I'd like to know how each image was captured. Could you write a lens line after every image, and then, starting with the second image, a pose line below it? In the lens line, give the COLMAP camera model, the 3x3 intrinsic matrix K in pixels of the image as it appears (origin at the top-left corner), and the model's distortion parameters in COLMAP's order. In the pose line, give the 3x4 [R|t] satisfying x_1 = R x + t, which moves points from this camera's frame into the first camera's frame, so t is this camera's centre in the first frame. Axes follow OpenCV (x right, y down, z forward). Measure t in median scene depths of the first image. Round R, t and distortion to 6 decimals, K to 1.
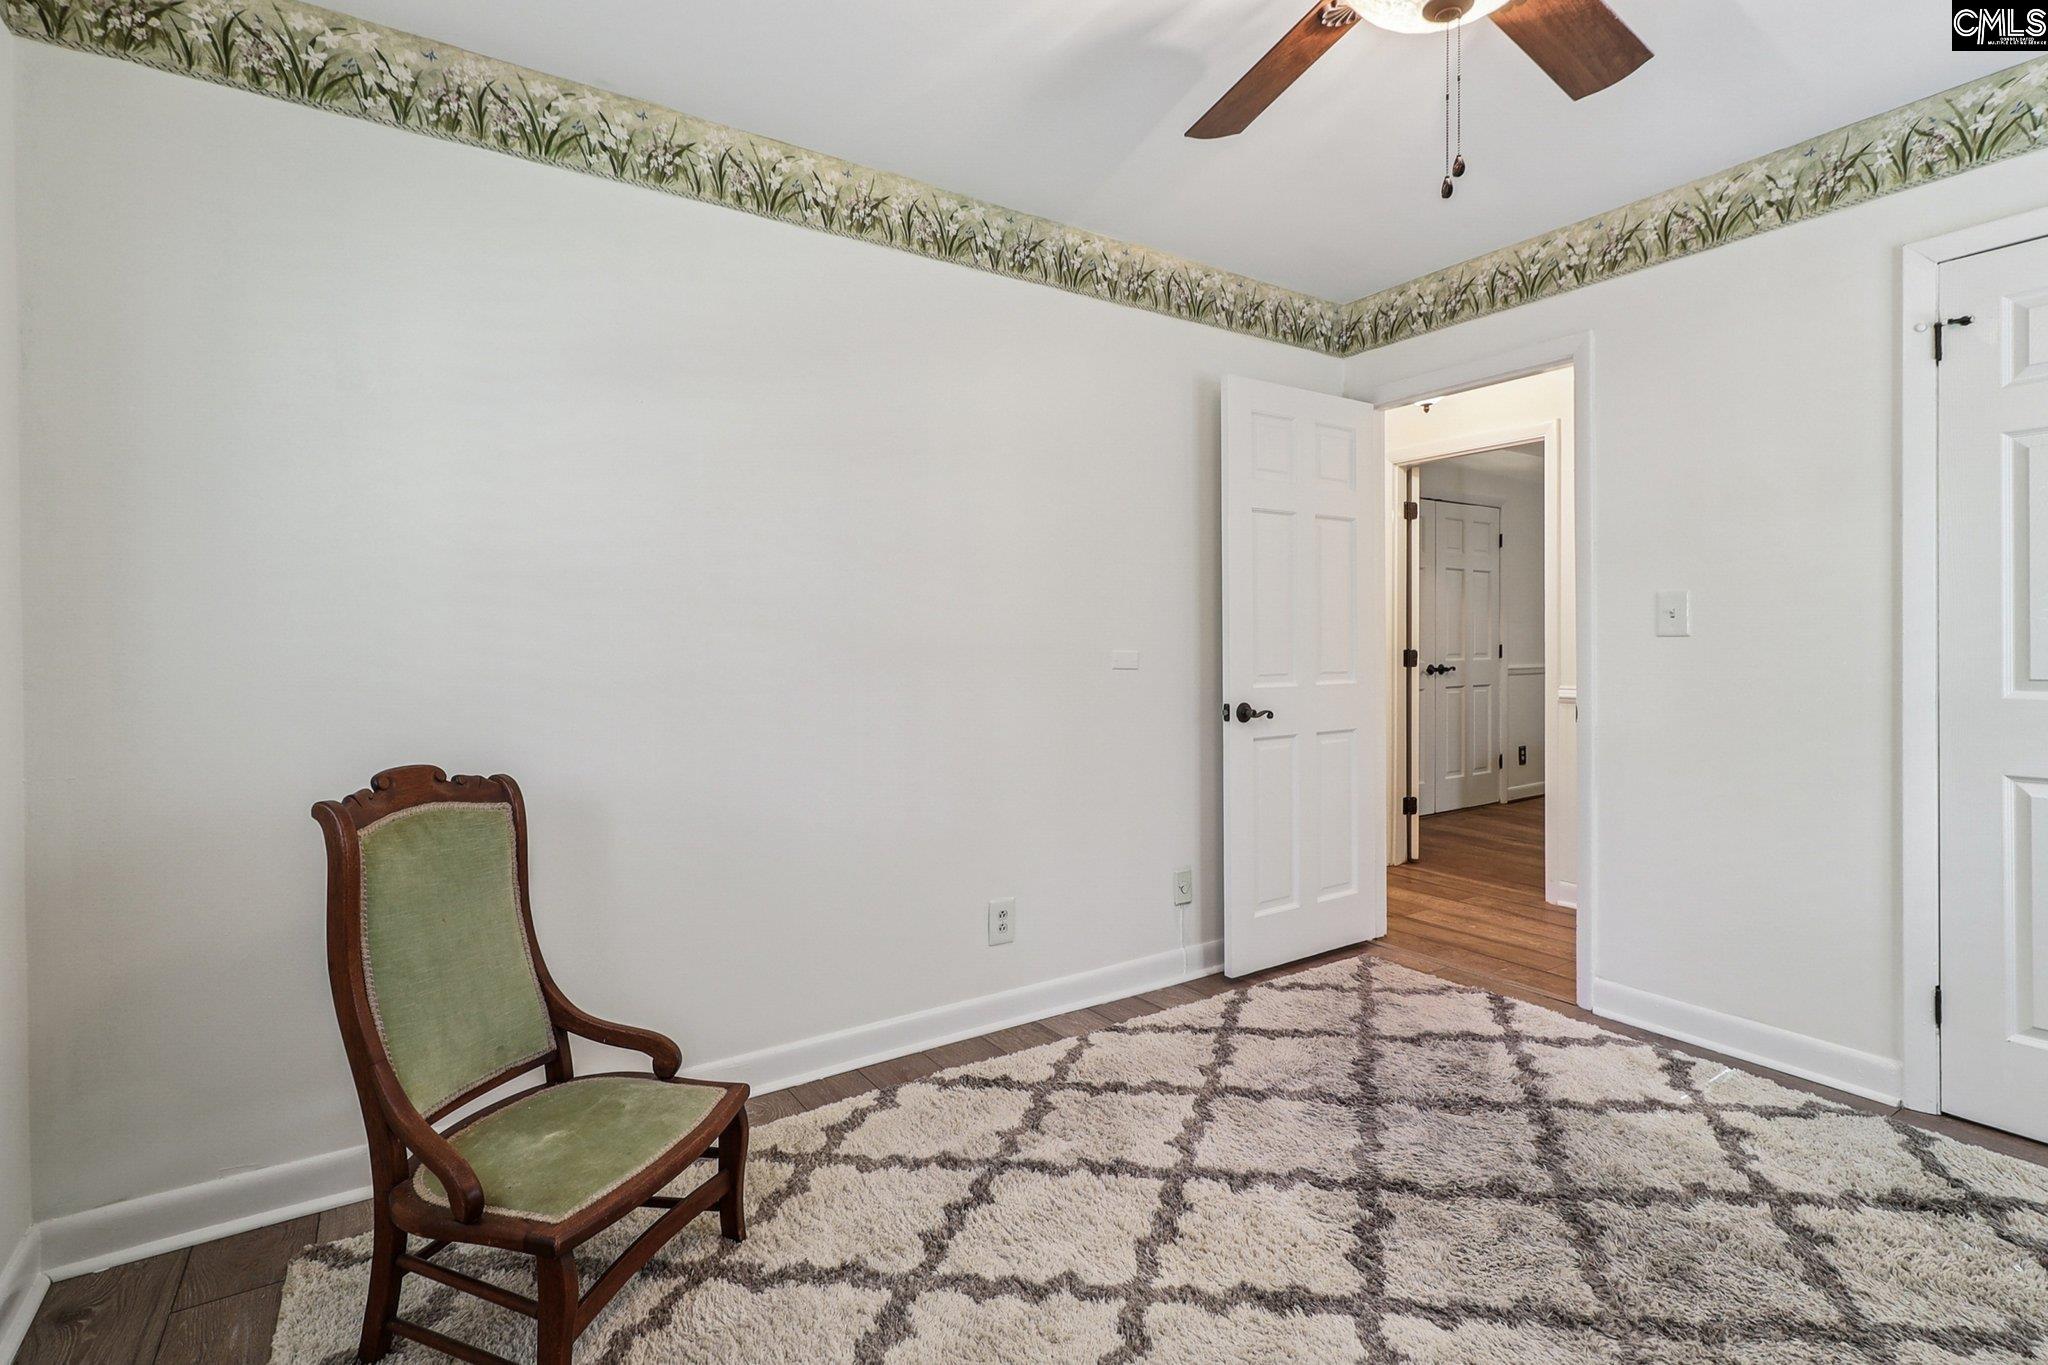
lens RADIAL K [[965.2, 0, 1029.7], [0, 965.2, 647.6], [0, 0, 1]] dist [-0.003805, -0.004481]
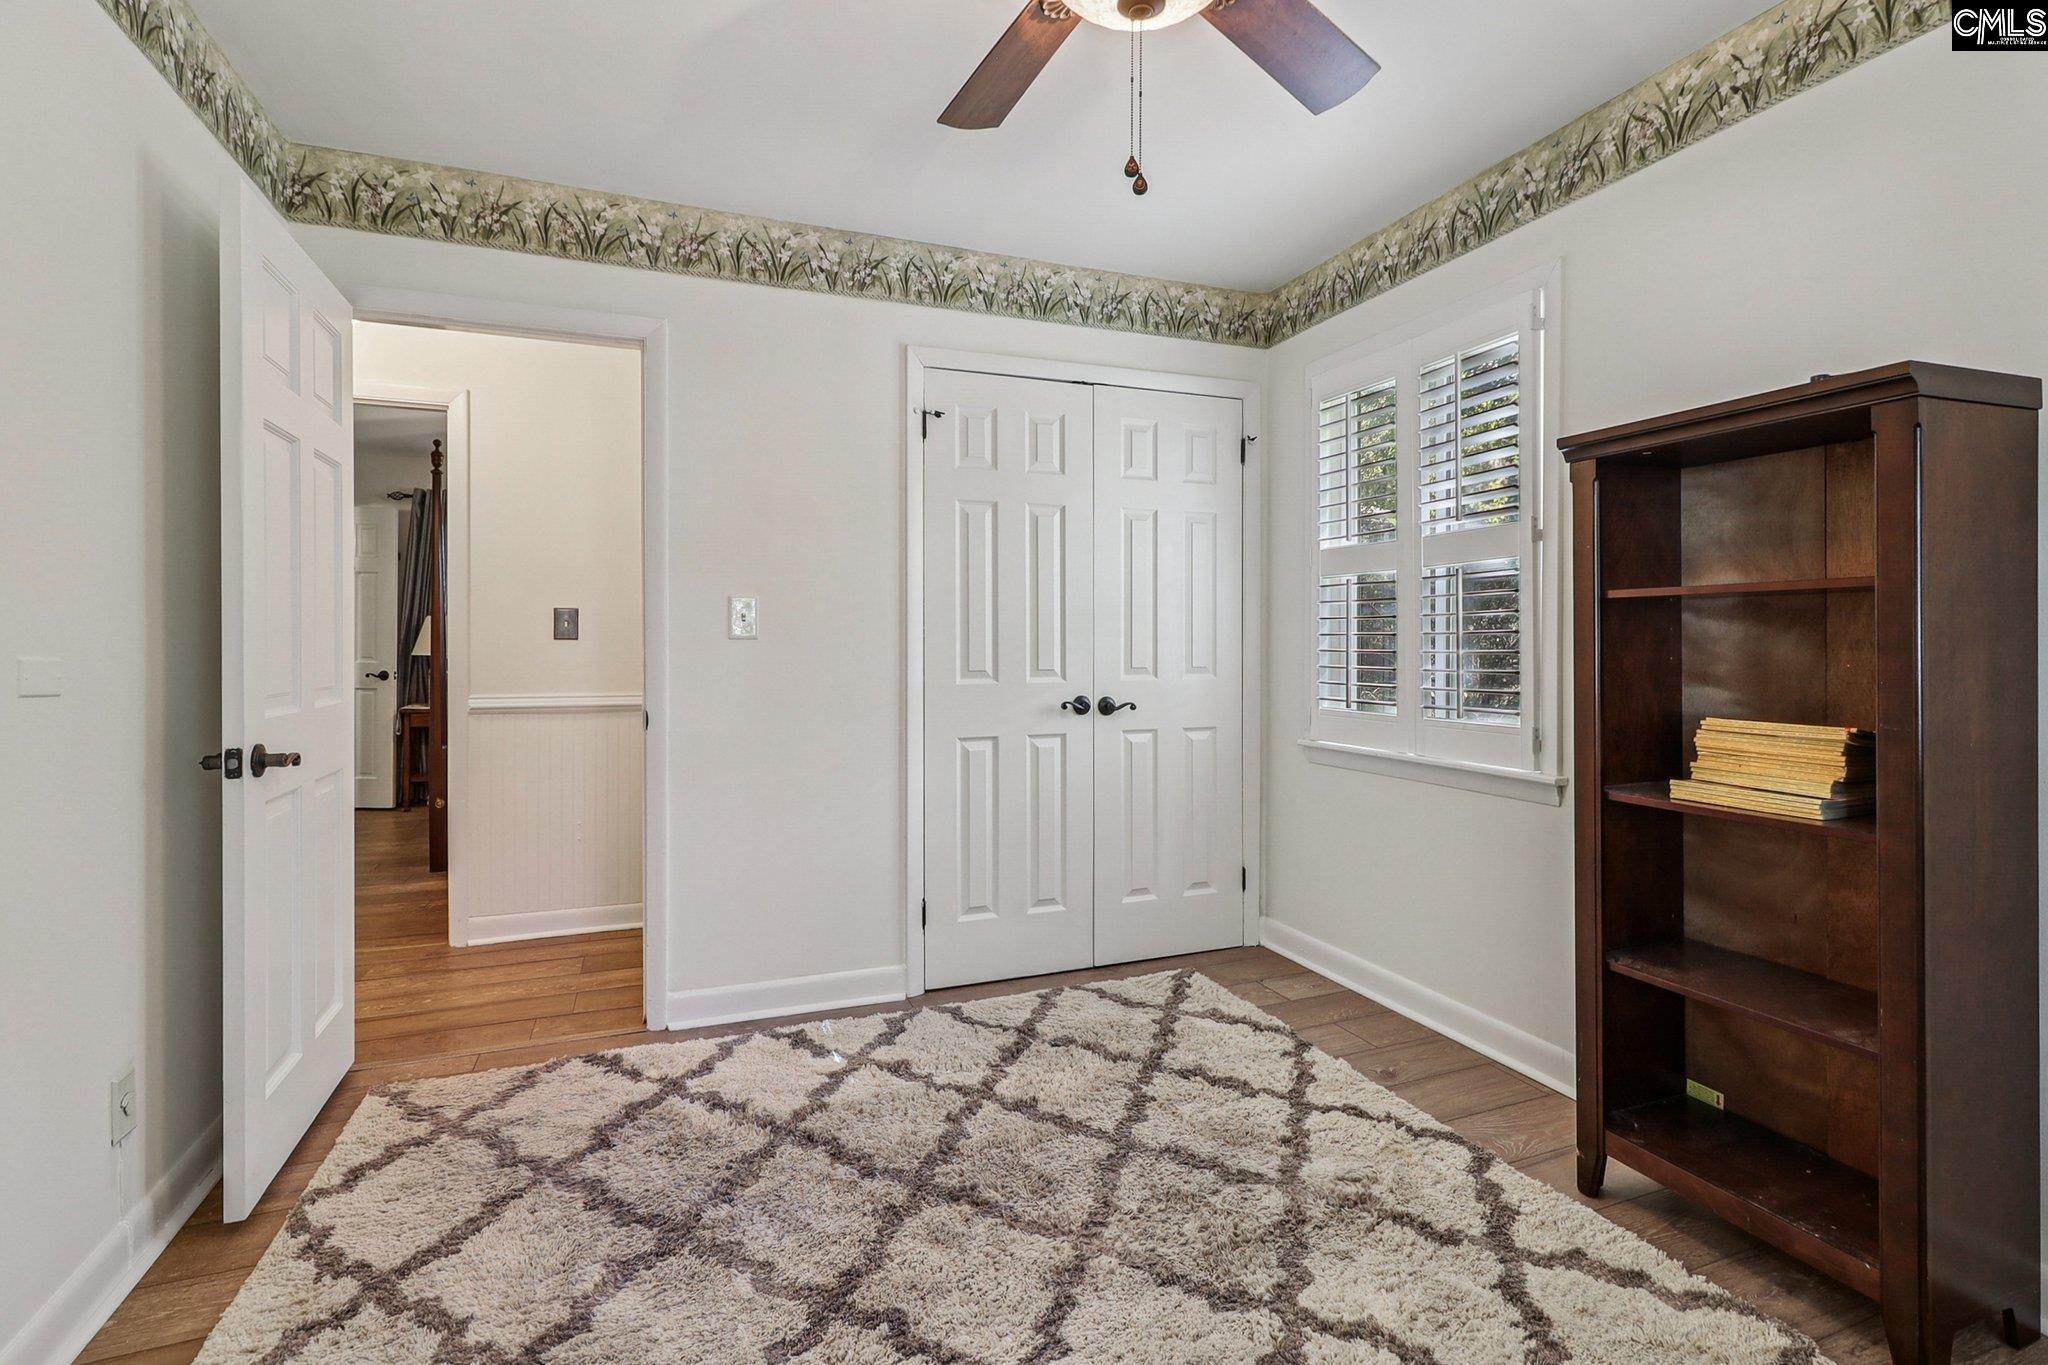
lens RADIAL K [[965.2, 0, 1019.0], [0, 965.2, 644.3], [0, 0, 1]] dist [-0.003805, -0.004481]
pose [[0.200717, 0.005026, 0.979636, -0.334802], [0.003748, 0.999976, -0.005898, 0.001939], [-0.979642, 0.004856, 0.200694, 0.540418]]
